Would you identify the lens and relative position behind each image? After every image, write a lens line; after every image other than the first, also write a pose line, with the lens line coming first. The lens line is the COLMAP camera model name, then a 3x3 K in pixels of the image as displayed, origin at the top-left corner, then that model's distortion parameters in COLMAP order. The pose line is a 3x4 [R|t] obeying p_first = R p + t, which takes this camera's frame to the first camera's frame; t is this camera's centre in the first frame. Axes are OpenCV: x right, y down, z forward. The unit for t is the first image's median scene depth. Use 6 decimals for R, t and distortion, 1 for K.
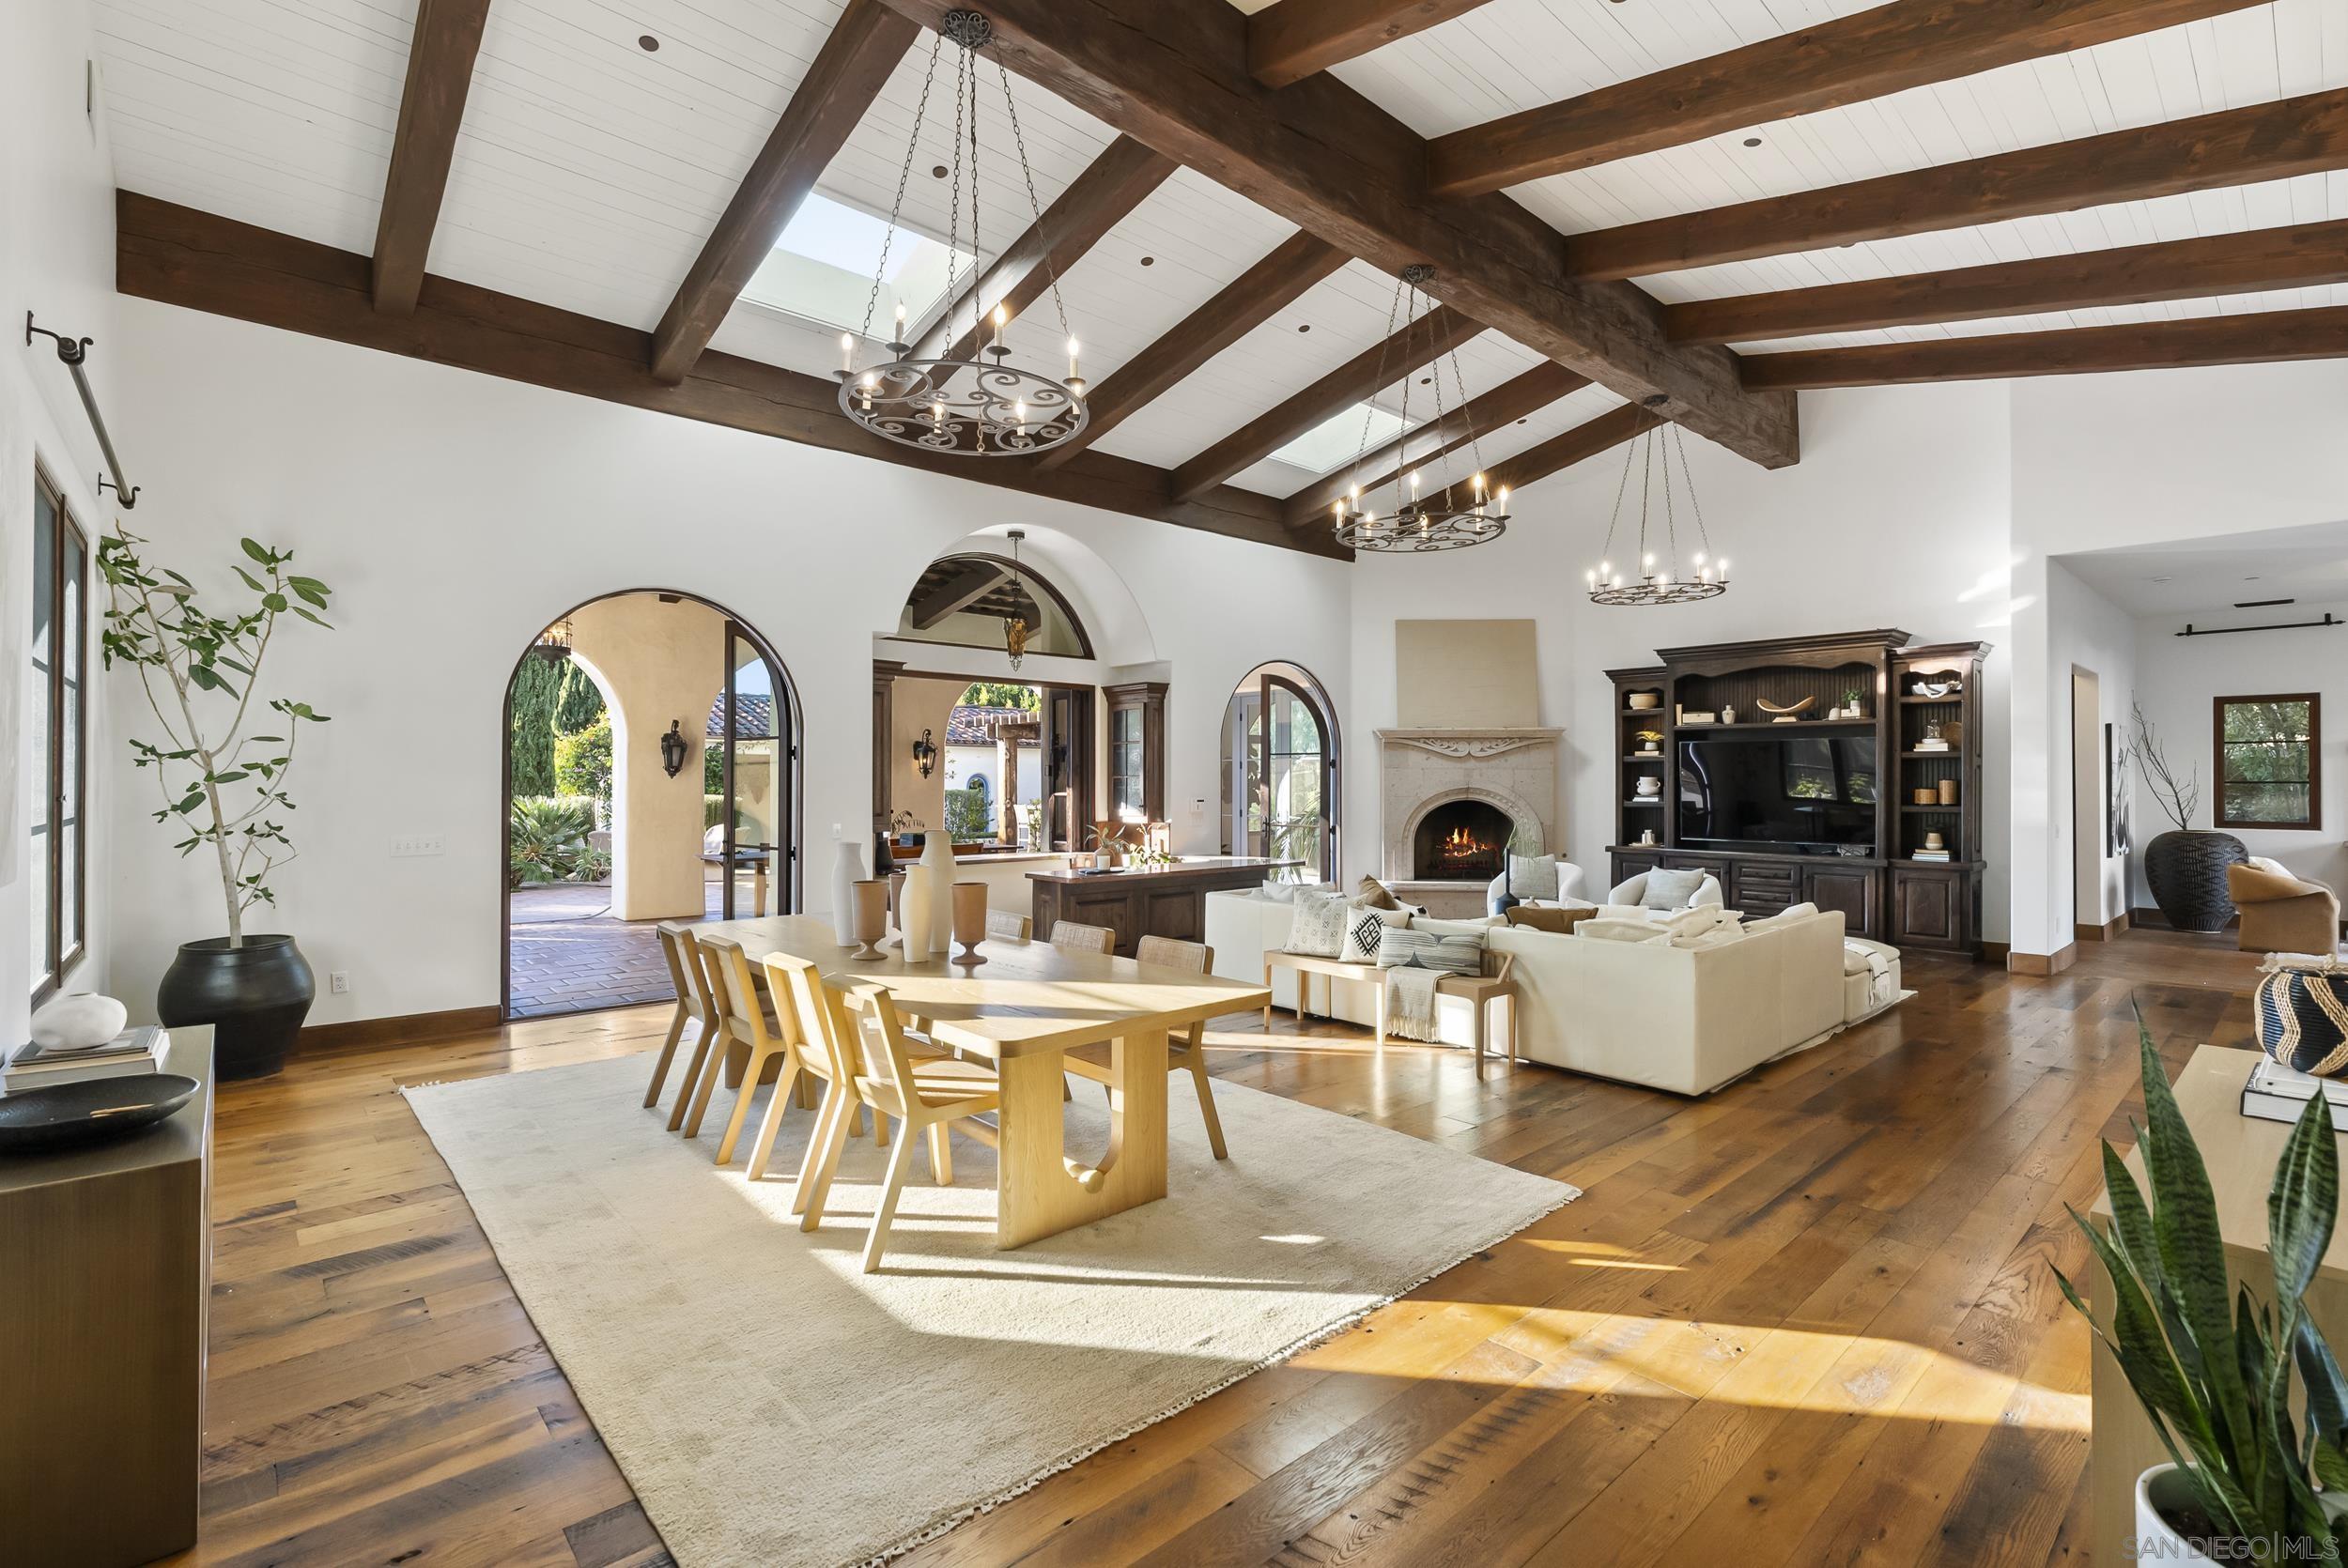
lens RADIAL K [[1061.7, 0, 1181.9], [0, 1061.7, 780.6], [0, 0, 1]] dist [-0.004950, -0.000715]
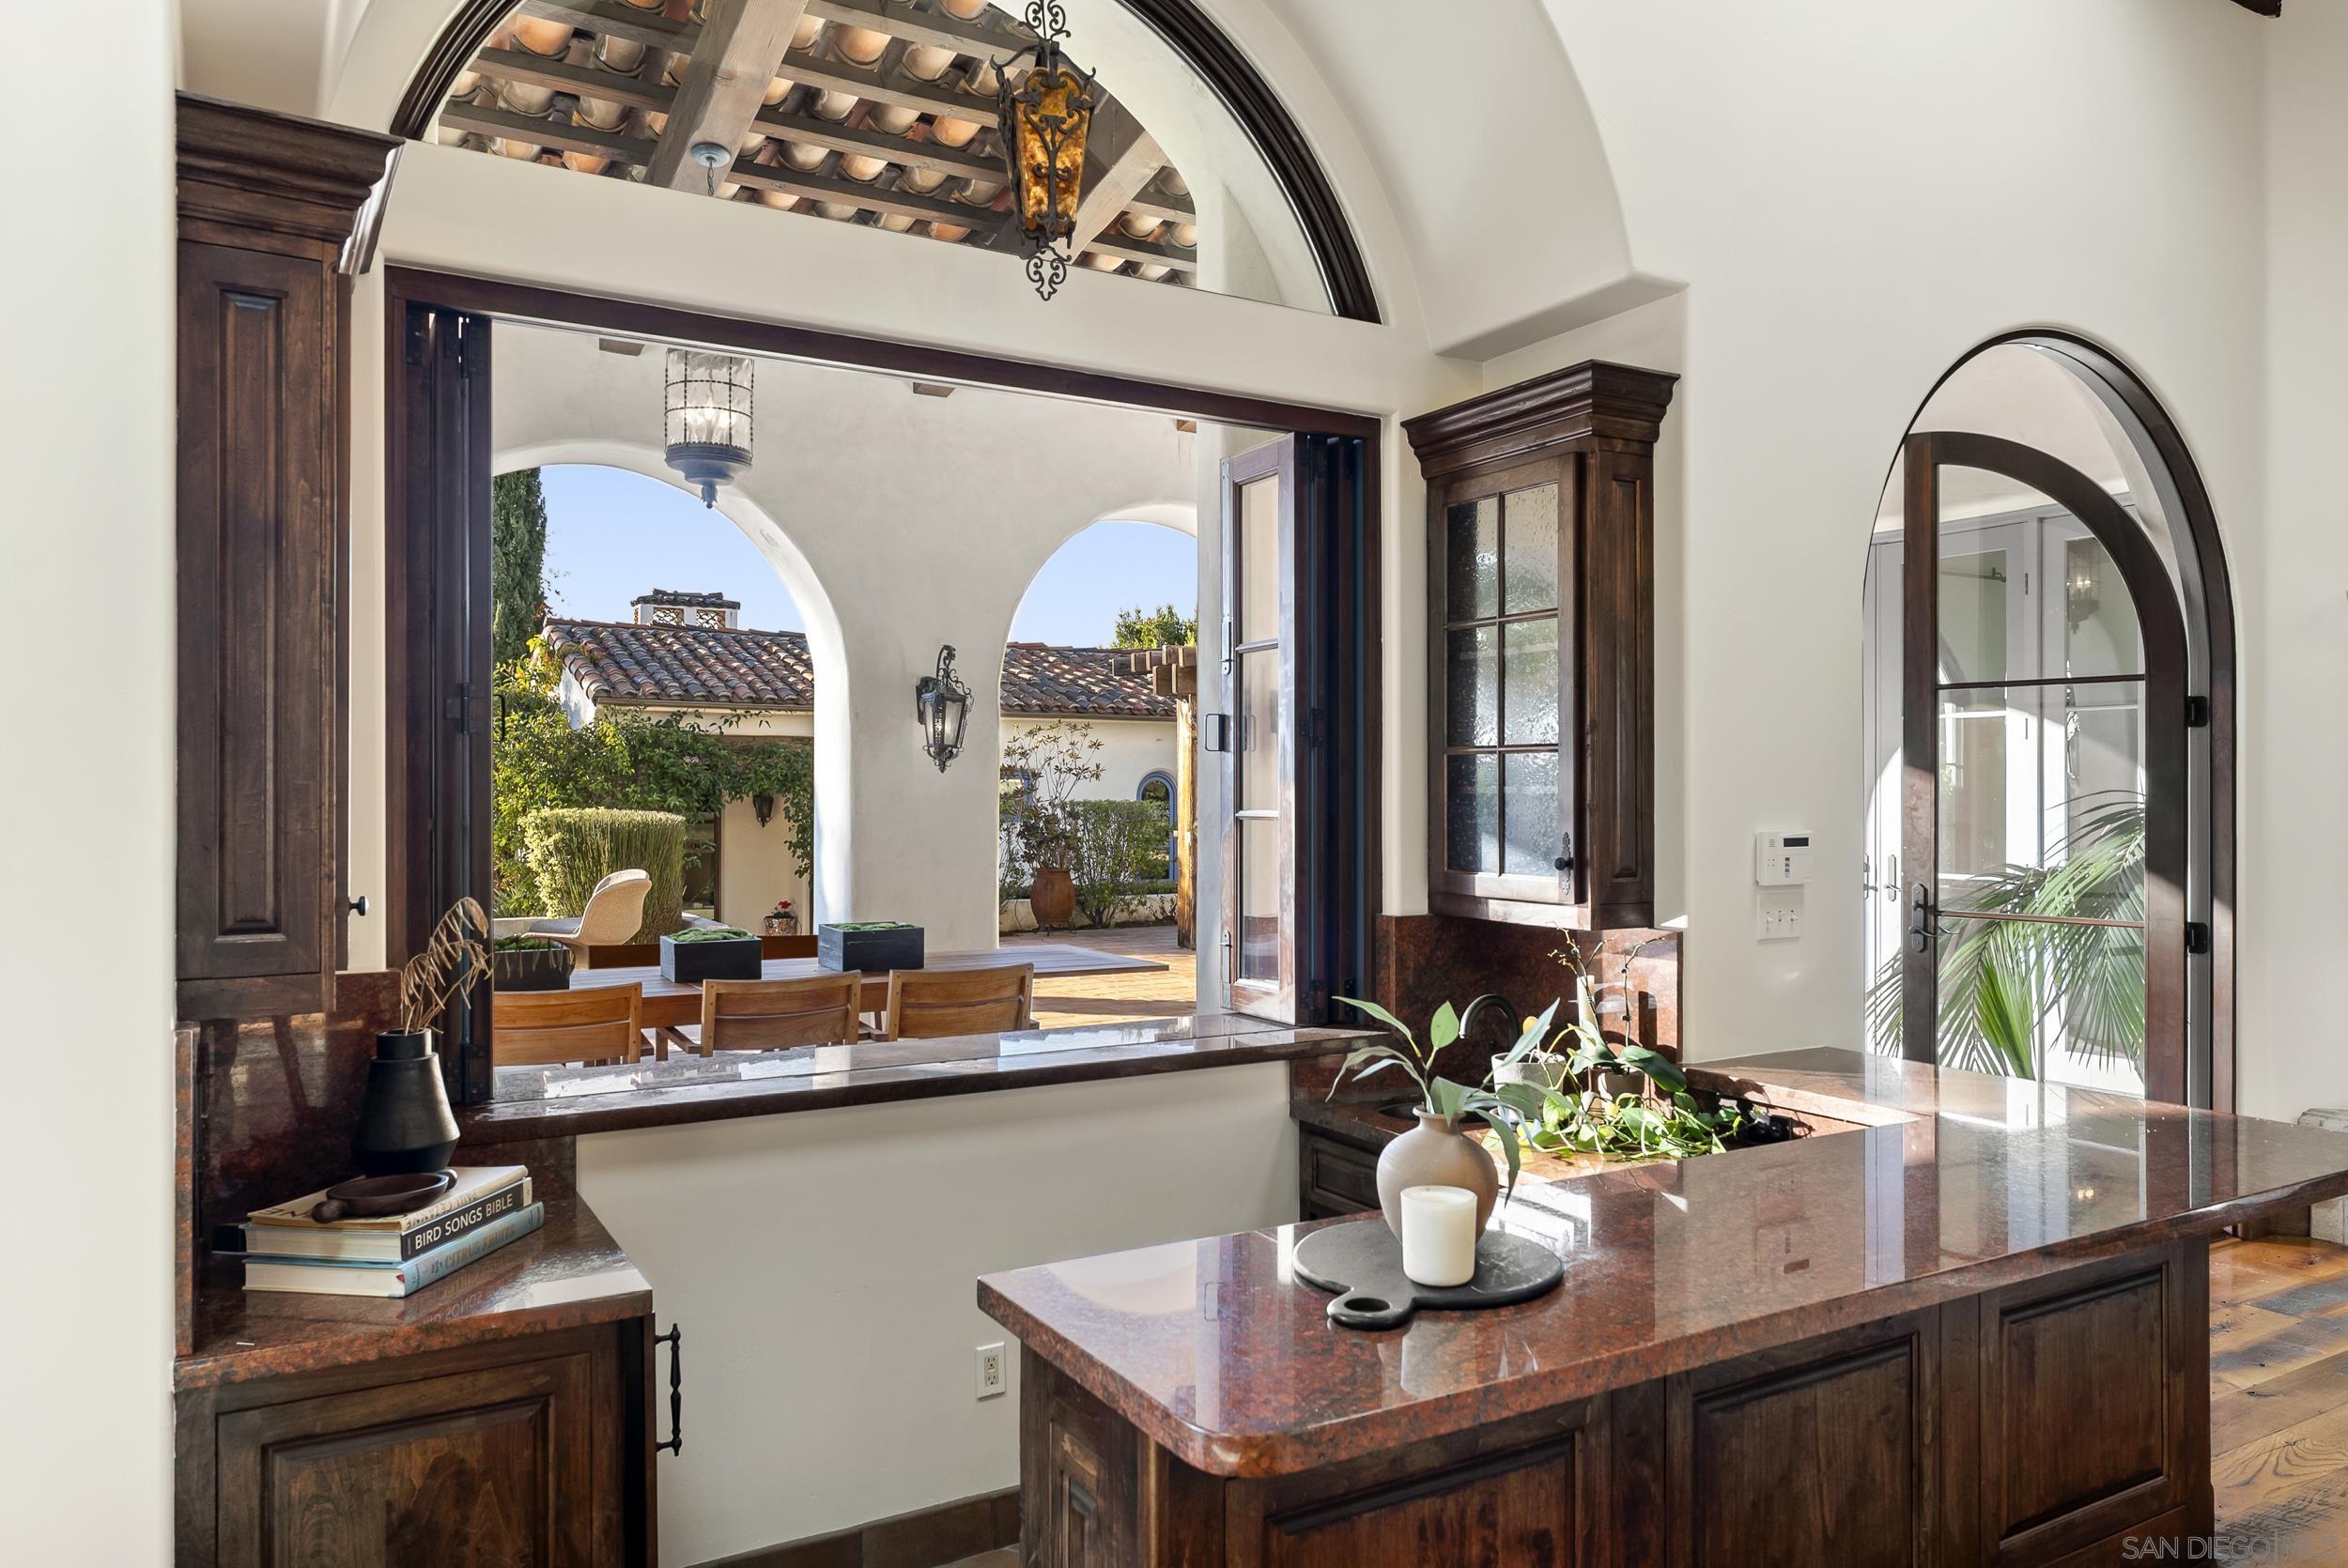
lens RADIAL K [[1567.8, 0, 1179.1], [0, 1567.8, 786.1], [0, 0, 1]] dist [-0.003170, -0.000154]
pose [[0.979229, -0.002934, -0.202738, -0.050364], [0.002662, 0.999995, -0.001610, 0.006326], [0.202741, 0.001037, 0.979232, 0.593770]]
